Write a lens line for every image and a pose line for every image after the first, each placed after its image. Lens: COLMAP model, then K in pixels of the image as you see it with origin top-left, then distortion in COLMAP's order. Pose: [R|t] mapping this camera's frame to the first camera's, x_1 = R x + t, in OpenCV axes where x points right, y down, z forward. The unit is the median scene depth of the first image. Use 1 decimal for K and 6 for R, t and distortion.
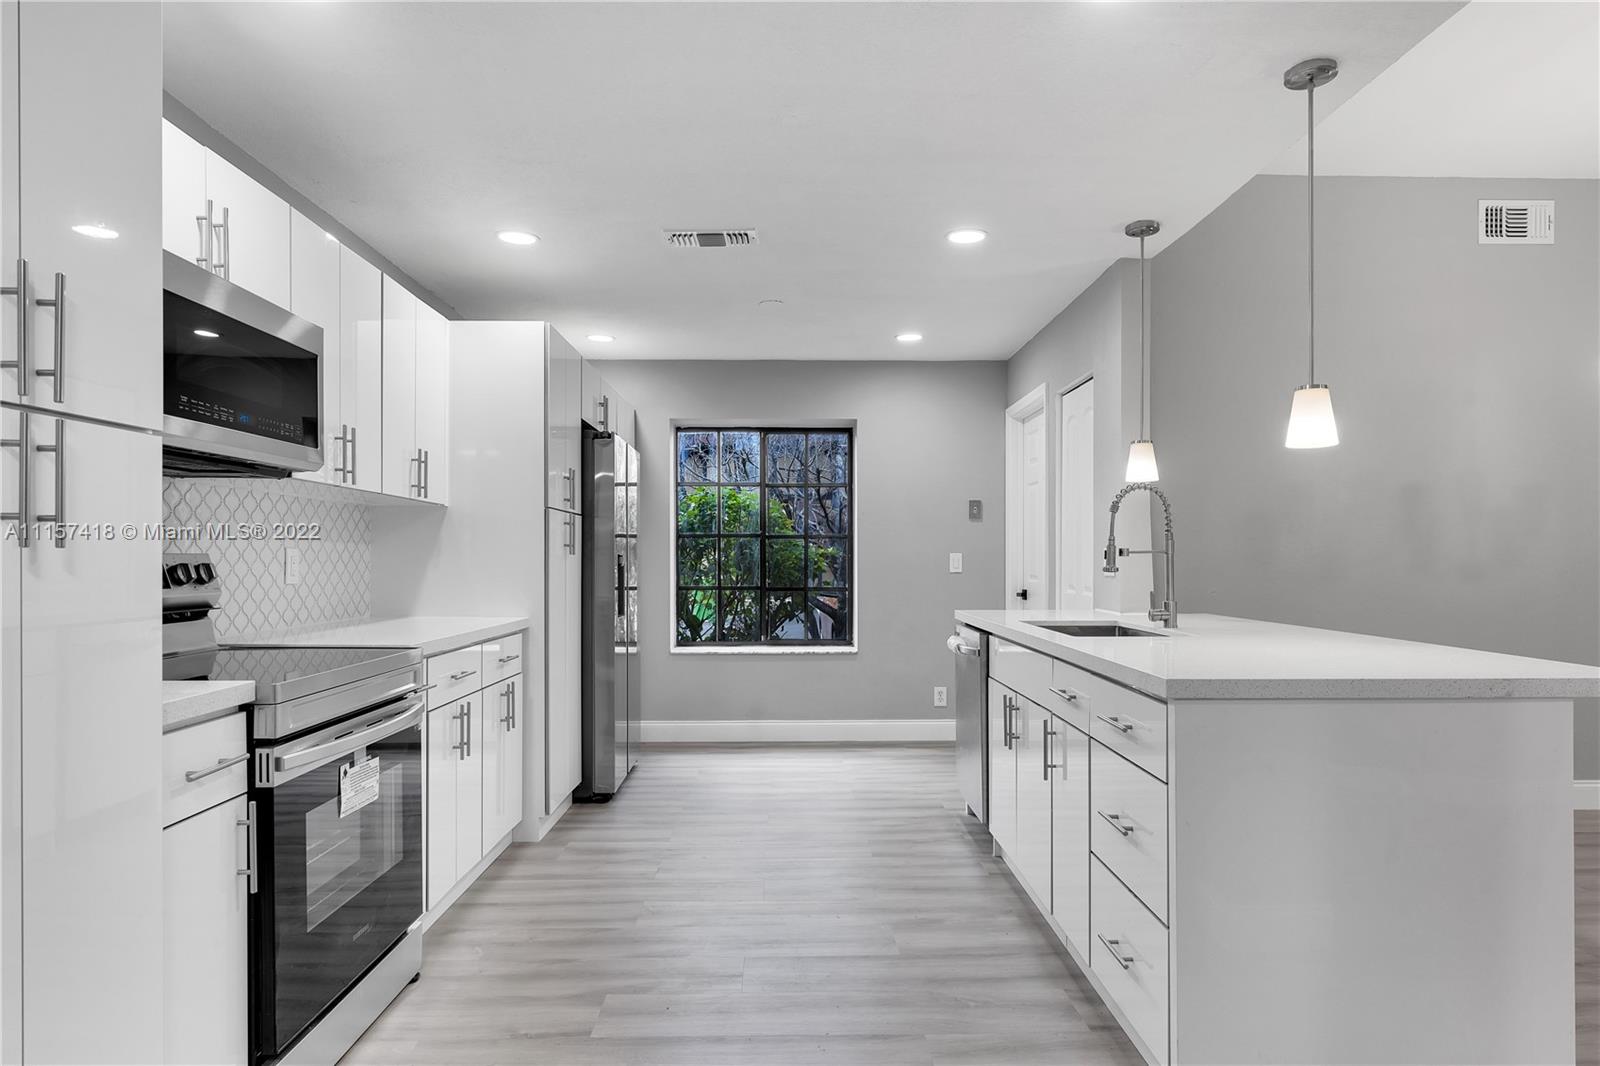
lens RADIAL K [[939.6, 0, 802.5], [0, 939.6, 559.9], [0, 0, 1]] dist [0.003228, 0.001218]
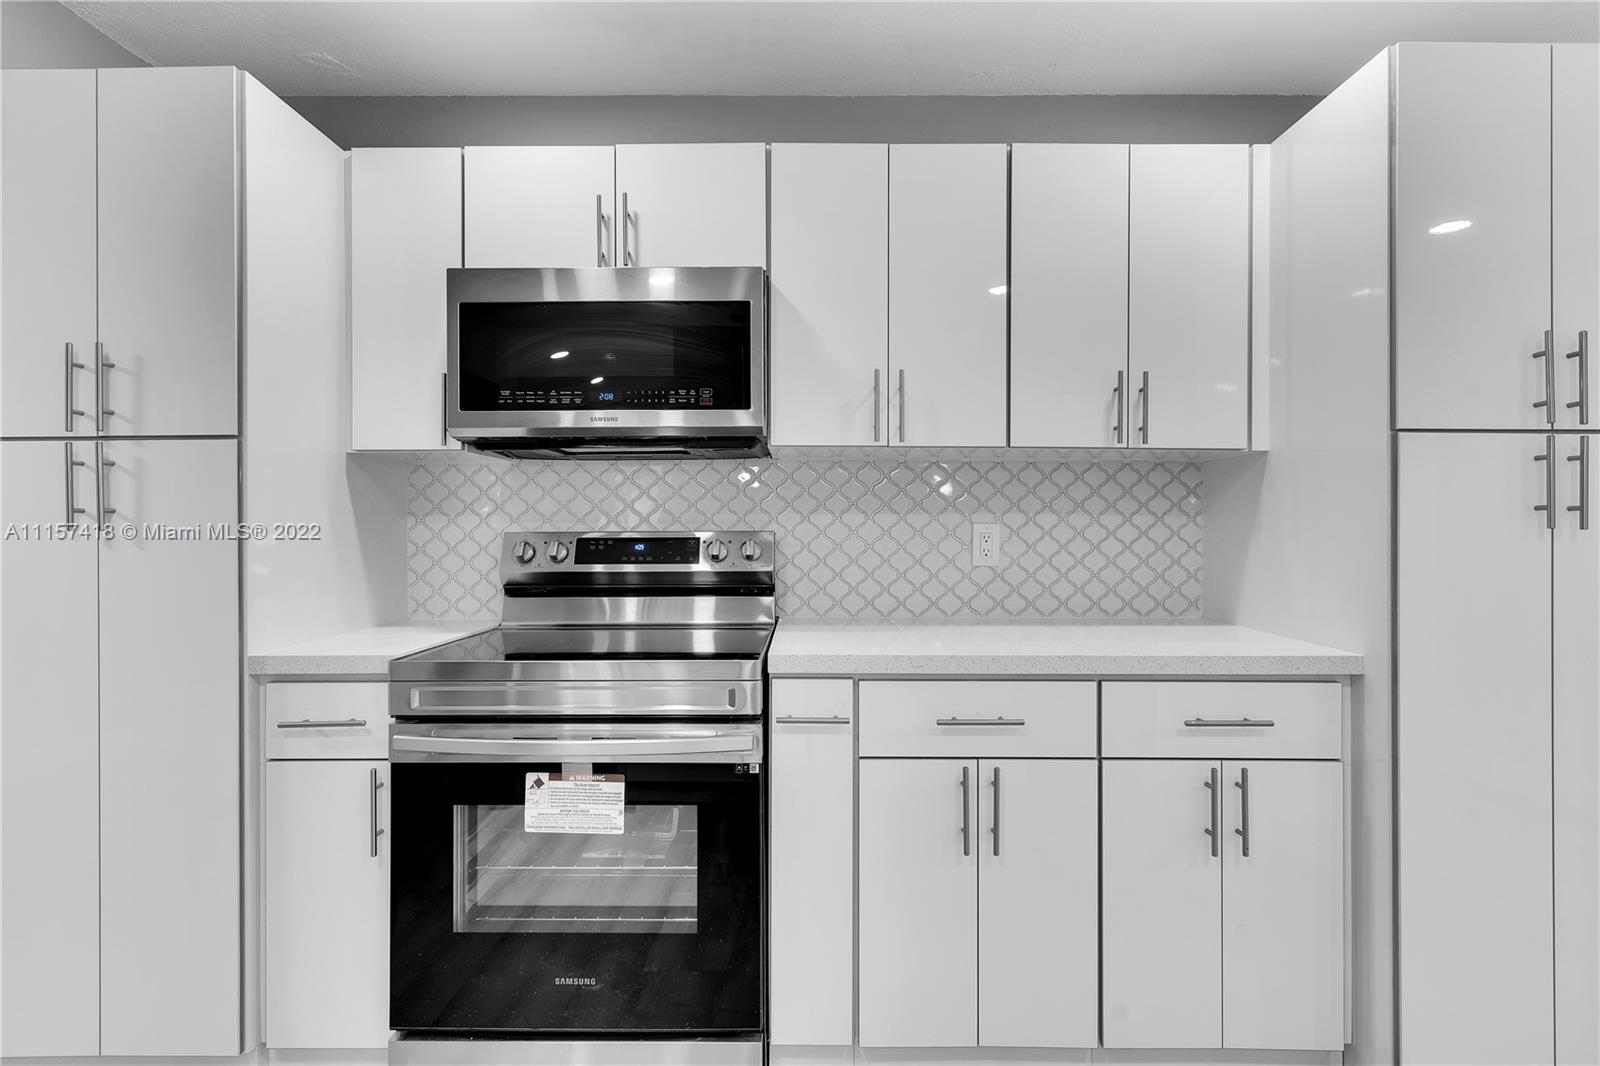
lens RADIAL K [[785.8, 0, 791.7], [0, 785.8, 524.5], [0, 0, 1]] dist [0.005402, -0.000187]
pose [[-0.021620, -0.008091, -0.999734, 0.173422], [-0.002093, 0.999965, -0.008048, -0.005894], [0.999764, 0.001918, -0.021636, 0.898649]]
